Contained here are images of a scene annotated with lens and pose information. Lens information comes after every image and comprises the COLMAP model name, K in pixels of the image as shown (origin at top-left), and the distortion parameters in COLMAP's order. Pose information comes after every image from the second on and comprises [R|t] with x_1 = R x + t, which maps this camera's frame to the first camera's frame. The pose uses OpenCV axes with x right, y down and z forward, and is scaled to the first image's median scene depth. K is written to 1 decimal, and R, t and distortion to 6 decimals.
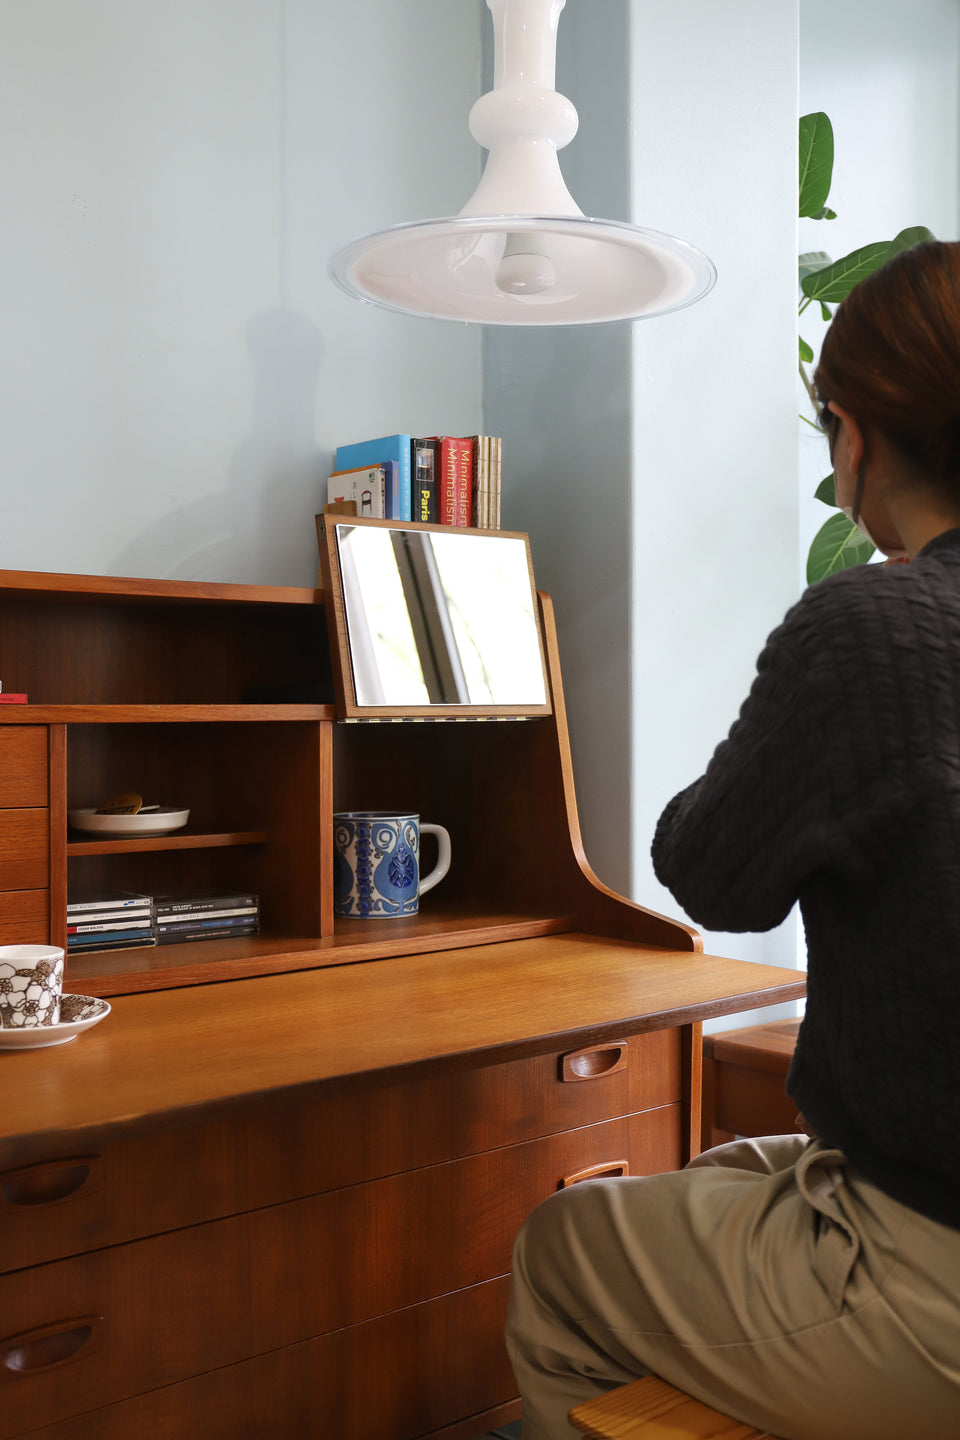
lens RADIAL K [[1519.8, 0, 456.0], [0, 1519.8, 730.3], [0, 0, 1]] dist [-0.016394, 0.000000]
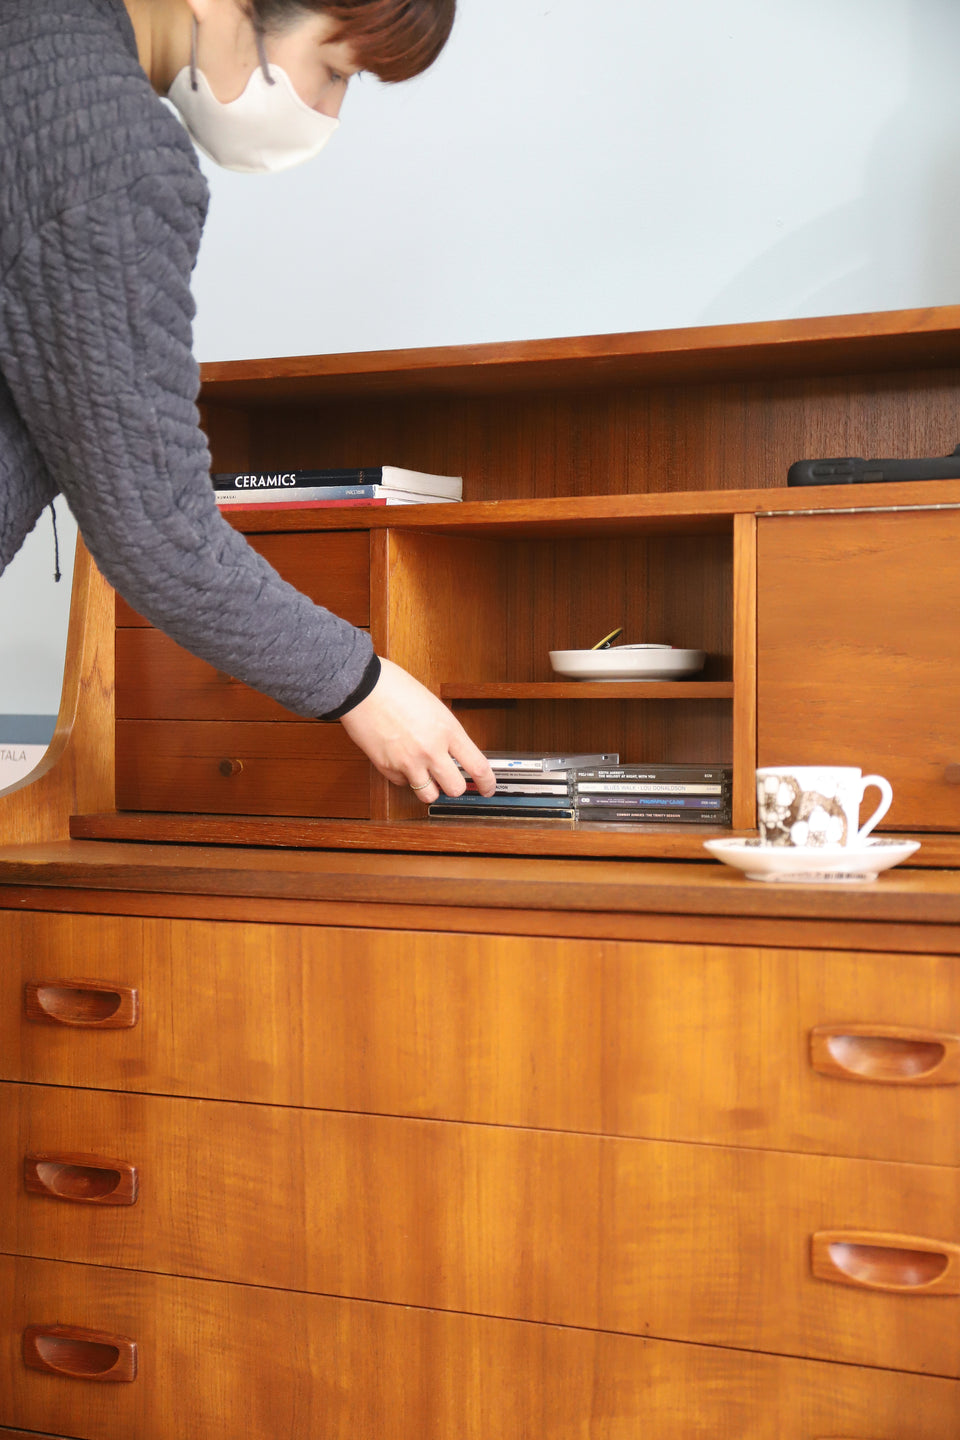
lens RADIAL K [[2247.5, 0, 454.7], [0, 2247.5, 744.2], [0, 0, 1]] dist [0.099117, 0.000000]
pose [[0.389945, 0.021589, -0.920585, 0.817100], [-0.020805, 0.999676, 0.014631, 0.087447], [0.920603, 0.013448, 0.390268, 0.496317]]
